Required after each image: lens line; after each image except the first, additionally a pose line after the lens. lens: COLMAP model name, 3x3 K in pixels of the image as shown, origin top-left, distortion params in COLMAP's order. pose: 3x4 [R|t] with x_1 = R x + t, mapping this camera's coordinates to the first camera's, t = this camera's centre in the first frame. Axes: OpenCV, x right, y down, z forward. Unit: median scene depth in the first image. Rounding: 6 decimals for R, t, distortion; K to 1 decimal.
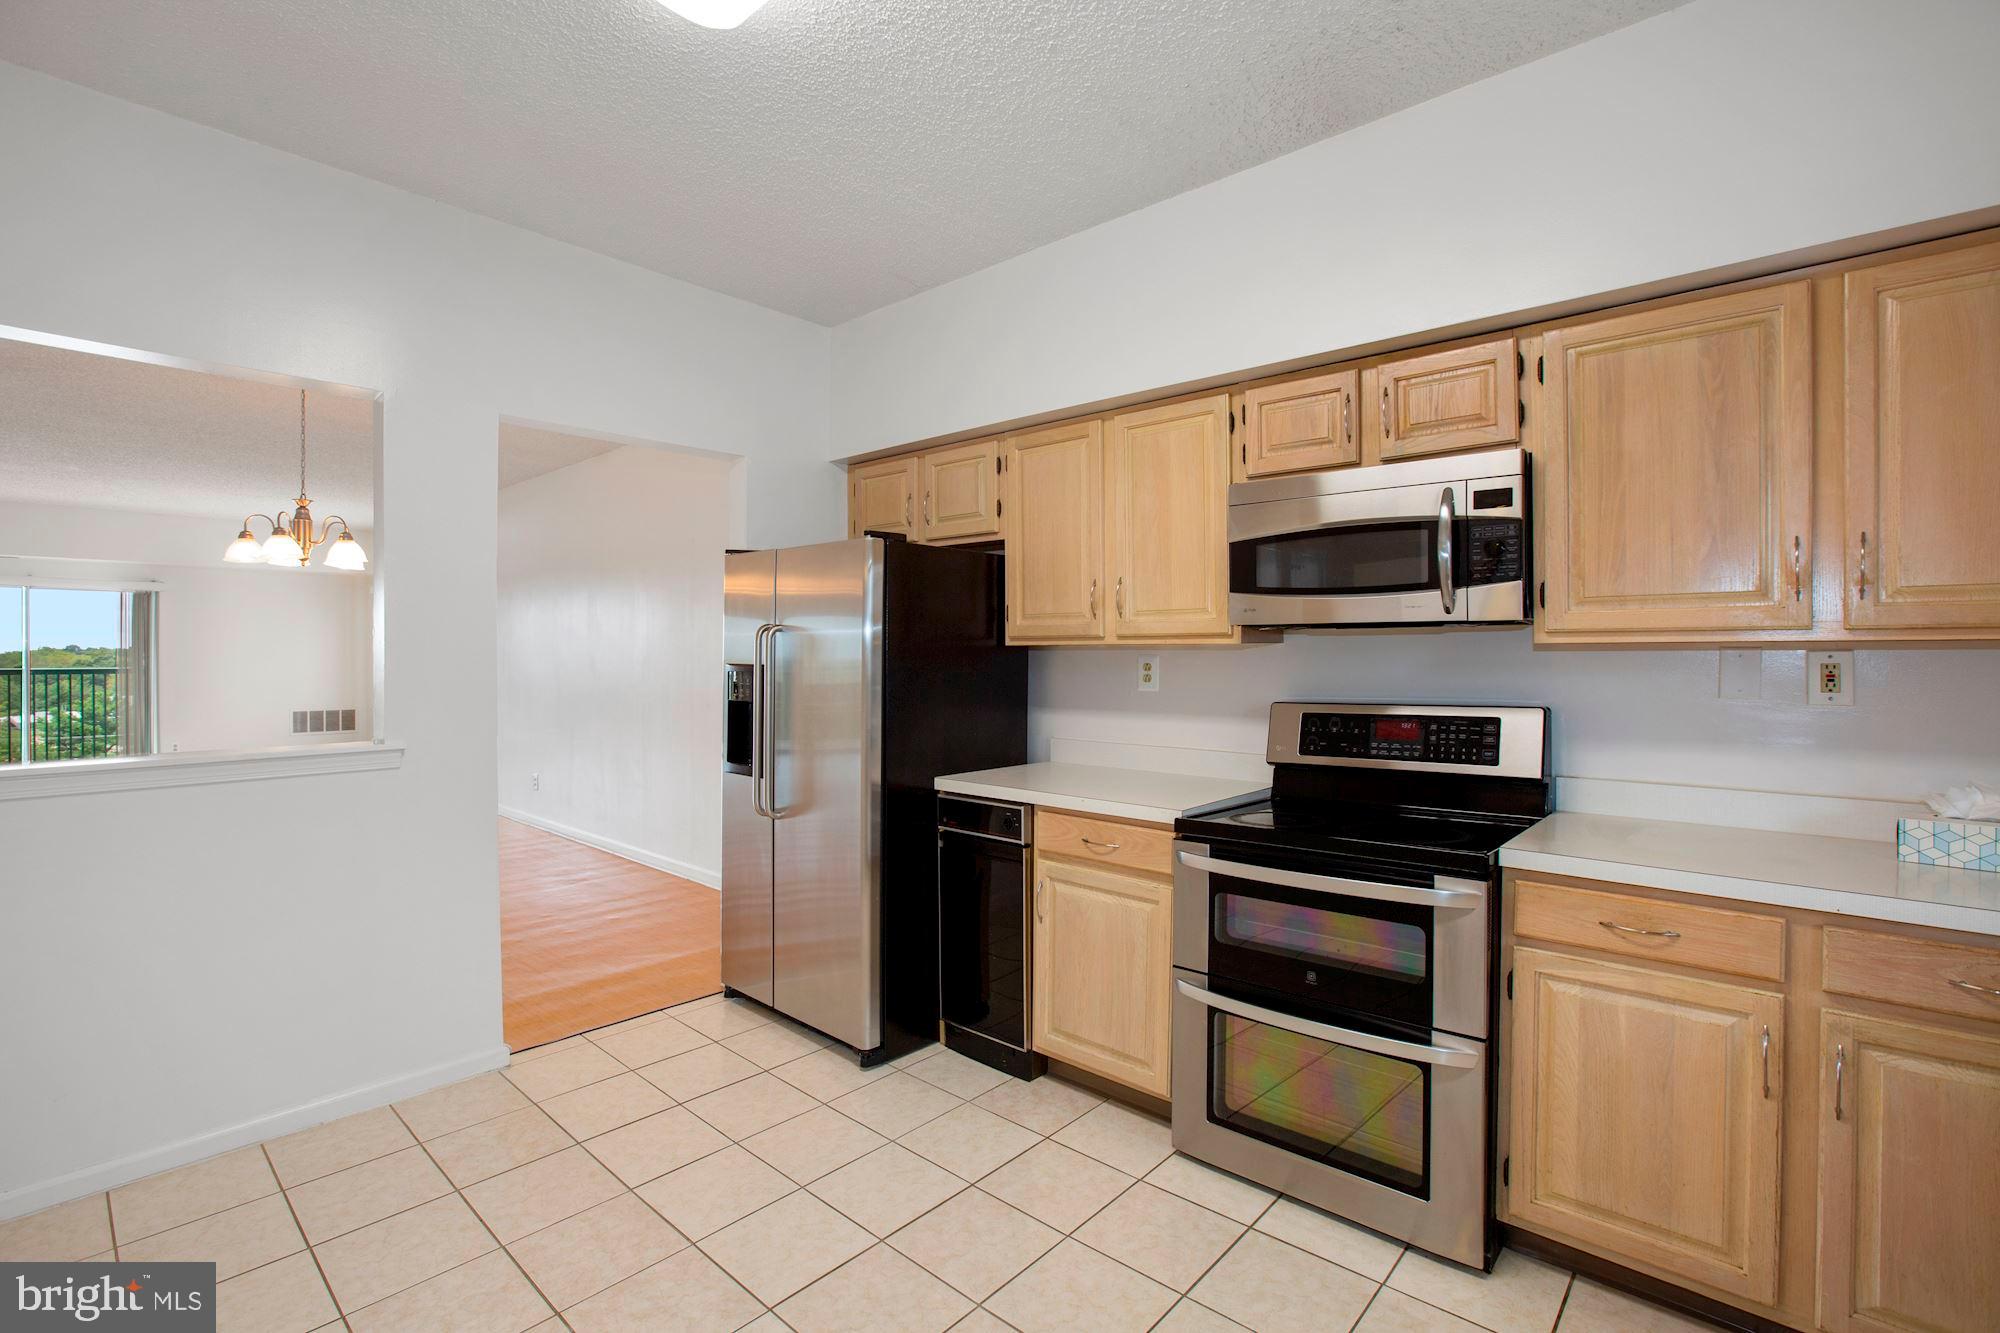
lens RADIAL K [[919.3, 0, 990.0], [0, 919.3, 653.7], [0, 0, 1]] dist [-0.047662, 0.014275]
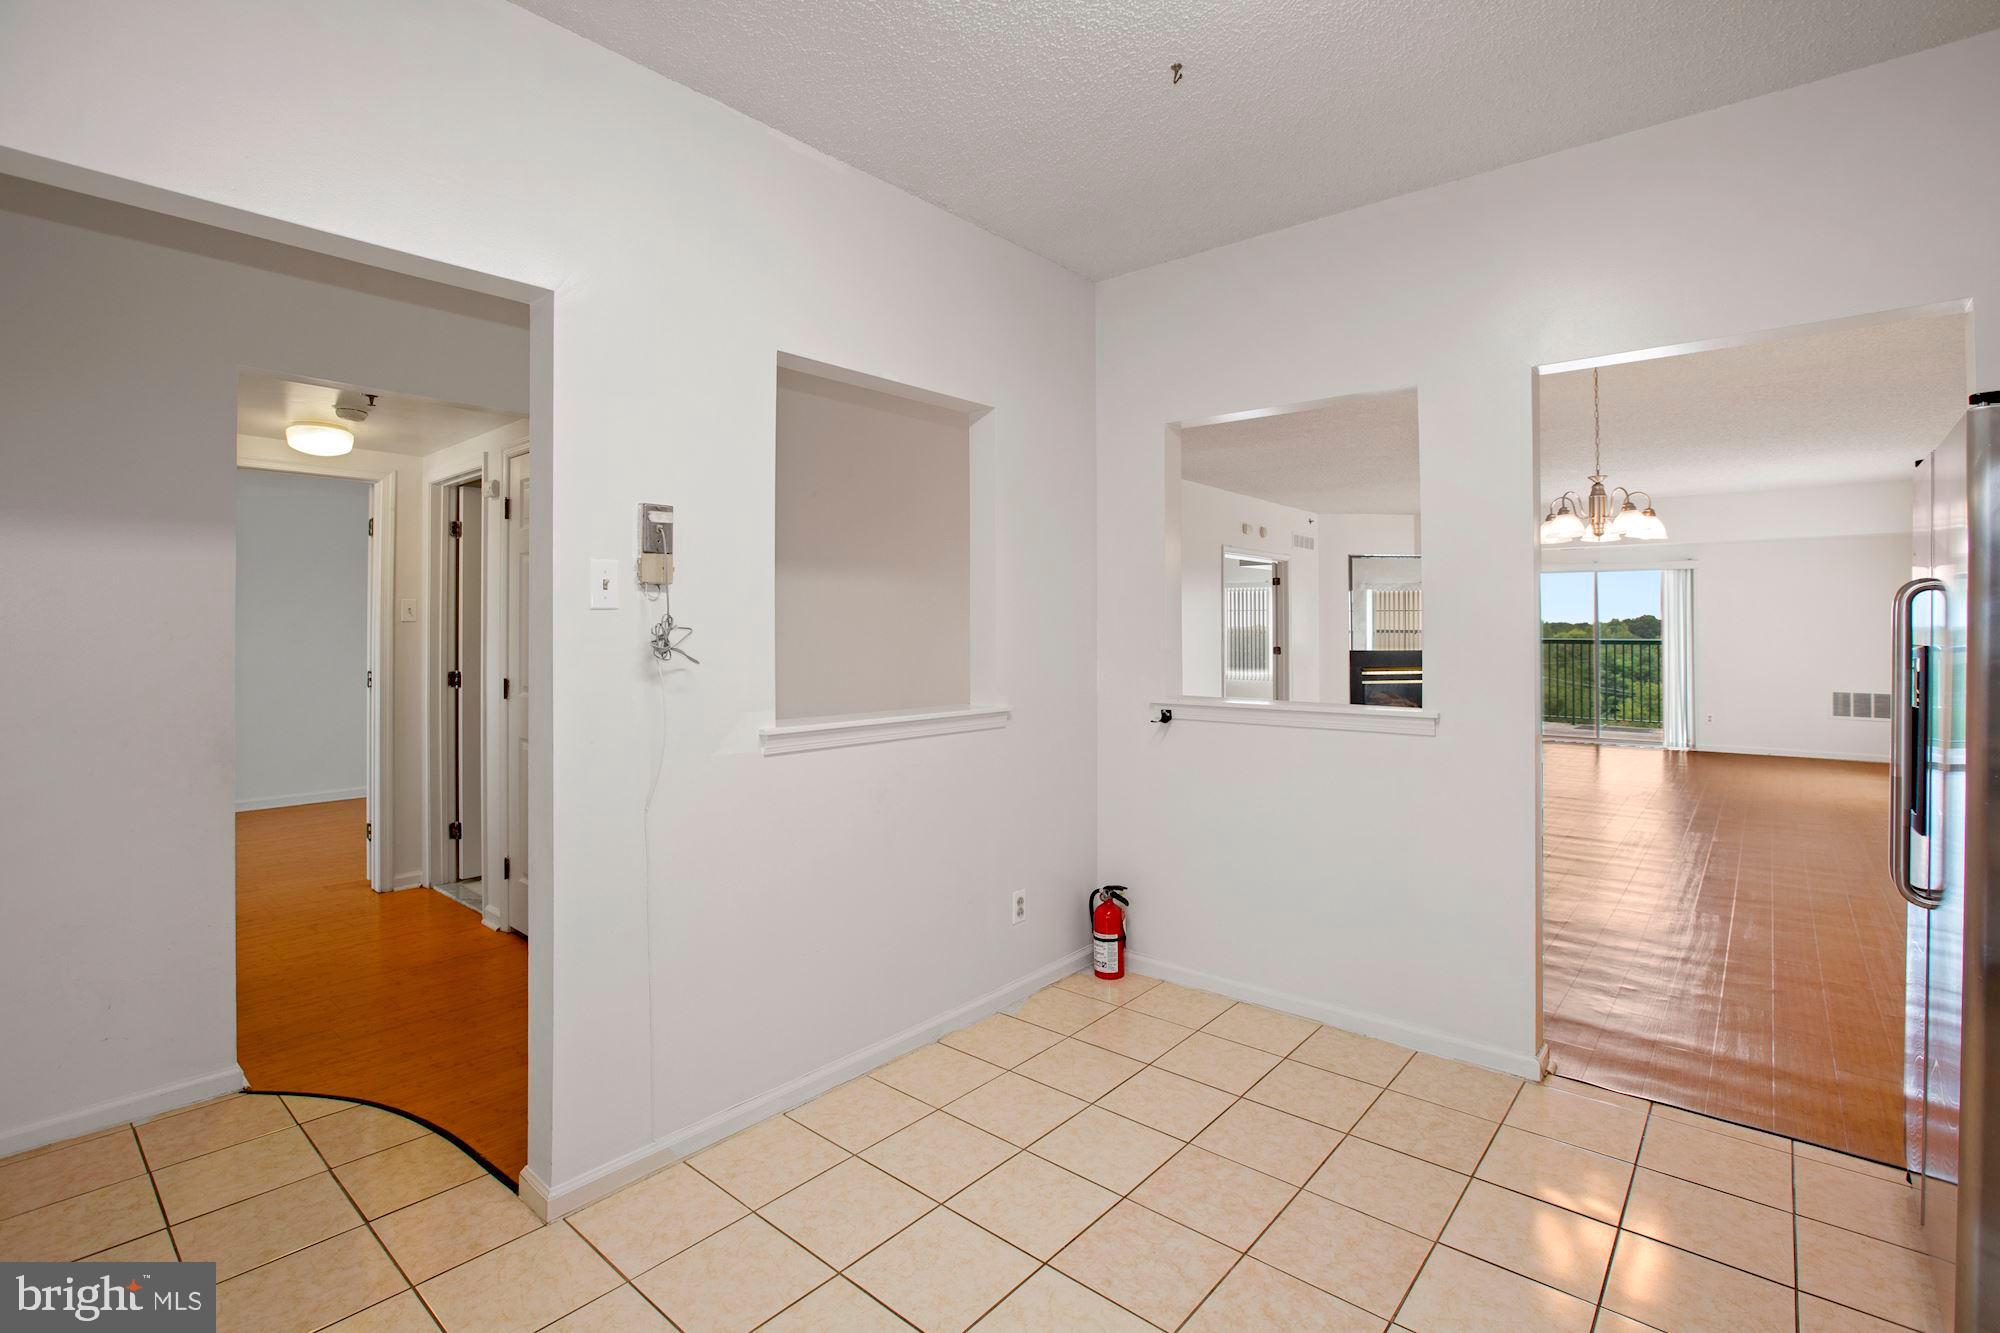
lens RADIAL K [[919.3, 0, 977.5], [0, 919.3, 621.4], [0, 0, 1]] dist [-0.047662, 0.014275]
pose [[0.023518, -0.002031, -0.999721, 0.362610], [-0.005092, 0.999985, -0.002152, -0.002102], [0.999710, 0.005141, 0.023507, 0.417964]]
